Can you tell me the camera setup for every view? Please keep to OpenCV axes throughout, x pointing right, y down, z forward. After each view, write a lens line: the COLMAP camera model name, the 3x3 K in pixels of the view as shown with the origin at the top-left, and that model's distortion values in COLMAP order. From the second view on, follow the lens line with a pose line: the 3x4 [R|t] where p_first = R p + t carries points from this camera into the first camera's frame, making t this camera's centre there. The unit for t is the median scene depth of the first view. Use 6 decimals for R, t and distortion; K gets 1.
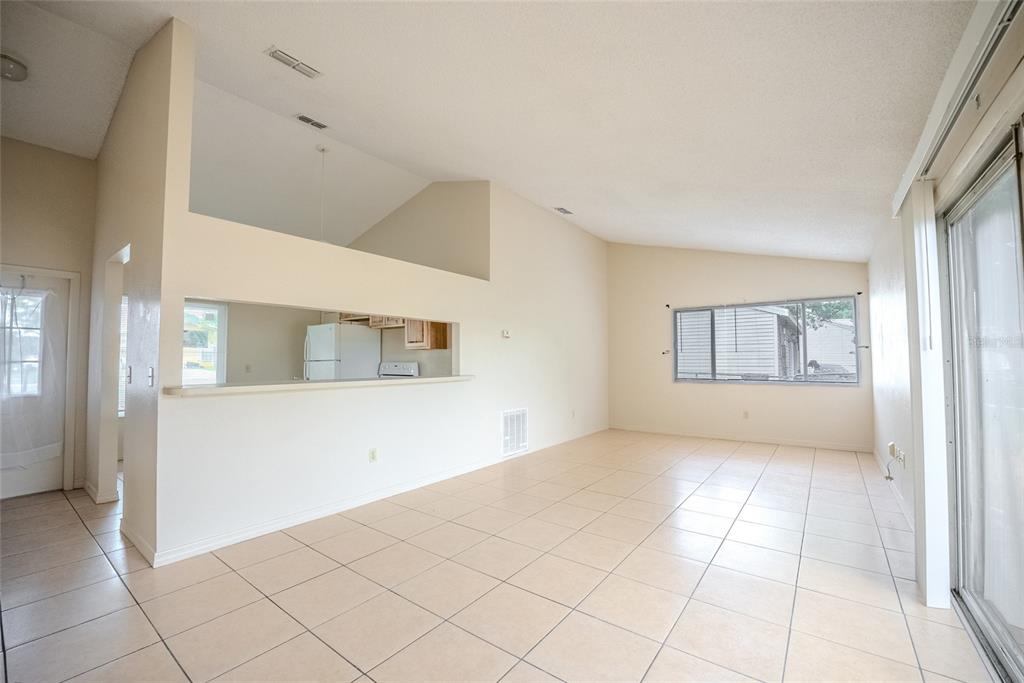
lens RADIAL K [[423.6, 0, 512.0], [0, 423.6, 341.5], [0, 0, 1]] dist [-0.019533, -0.000235]
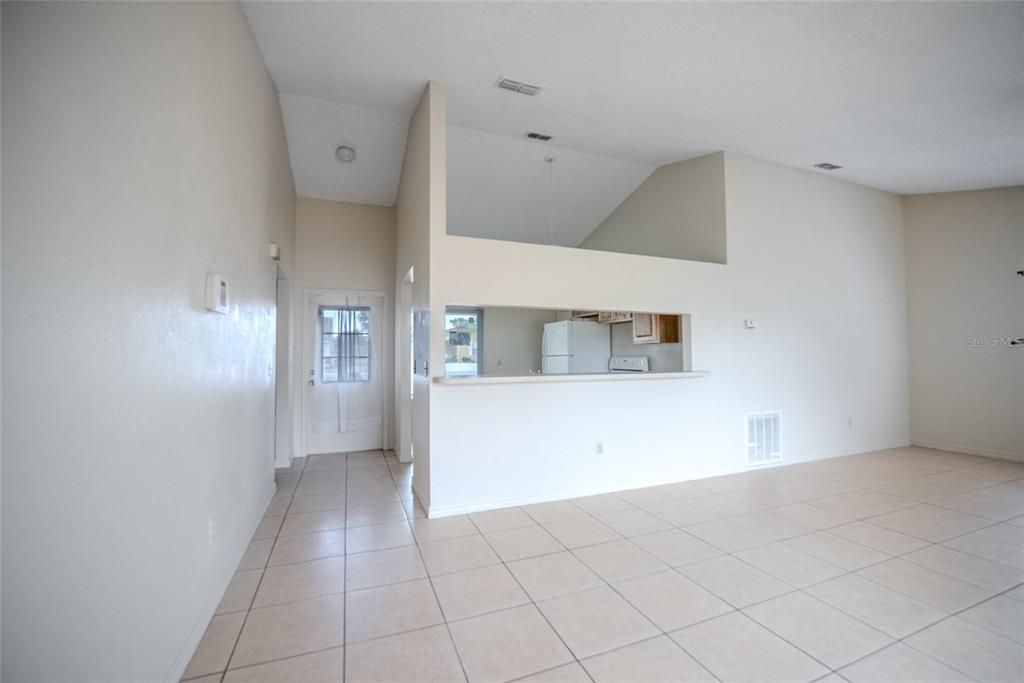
lens RADIAL K [[423.6, 0, 512.0], [0, 423.6, 341.5], [0, 0, 1]] dist [-0.019533, -0.000235]
pose [[0.854239, -0.019321, -0.519521, 0.017184], [0.025810, 0.999653, 0.005261, 0.000644], [0.519239, -0.017903, 0.854442, 0.015755]]
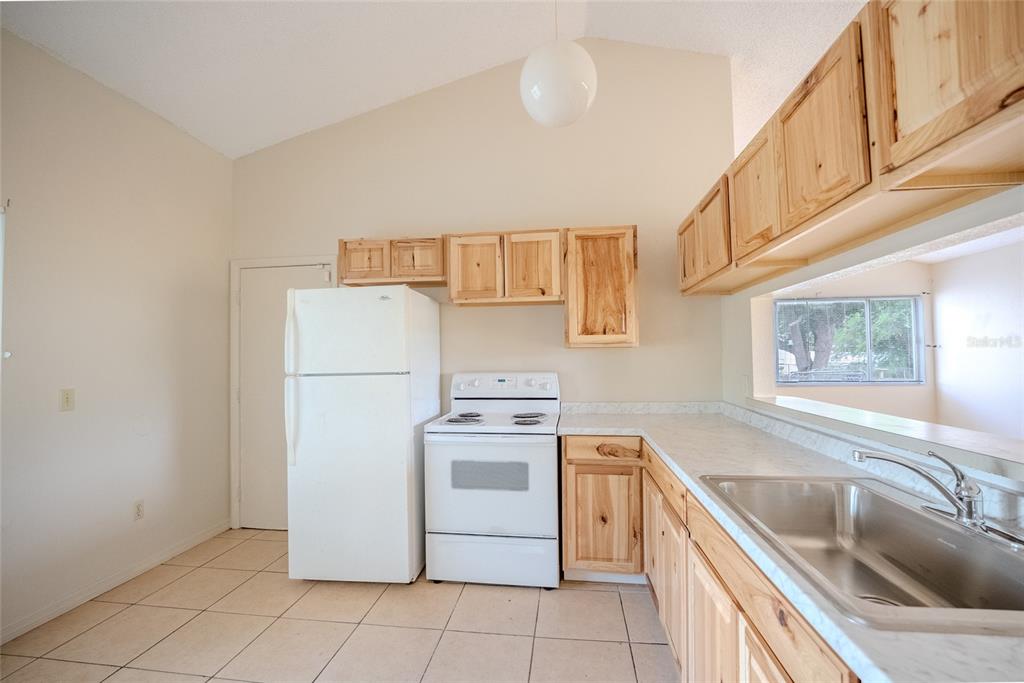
lens RADIAL K [[441.0, 0, 512.0], [0, 441.0, 341.5], [0, 0, 1]] dist [-0.026496, -0.000093]
pose [[0.874498, 0.009519, 0.484936, -0.582772], [-0.014005, 0.999886, 0.005629, 0.009498], [-0.484827, -0.011714, 0.874531, 0.606664]]
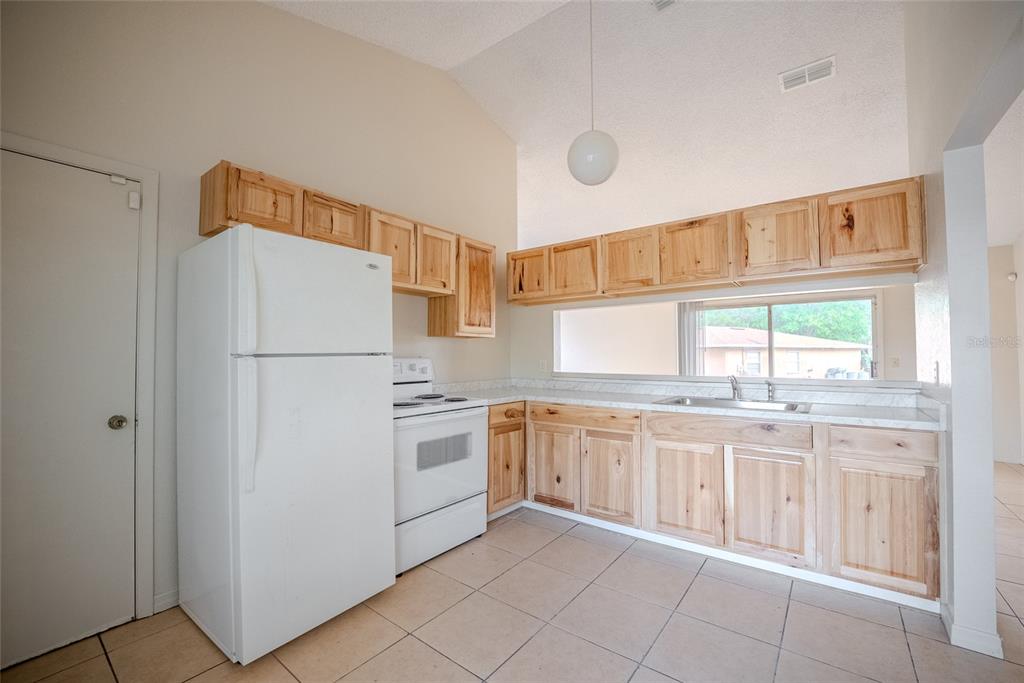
lens RADIAL K [[423.6, 0, 512.0], [0, 423.6, 341.5], [0, 0, 1]] dist [-0.019533, -0.000235]
pose [[0.017189, 0.036822, 0.999174, -0.863926], [-0.043226, 0.998415, -0.036050, 0.045584], [-0.998917, -0.042570, 0.018753, 0.951035]]
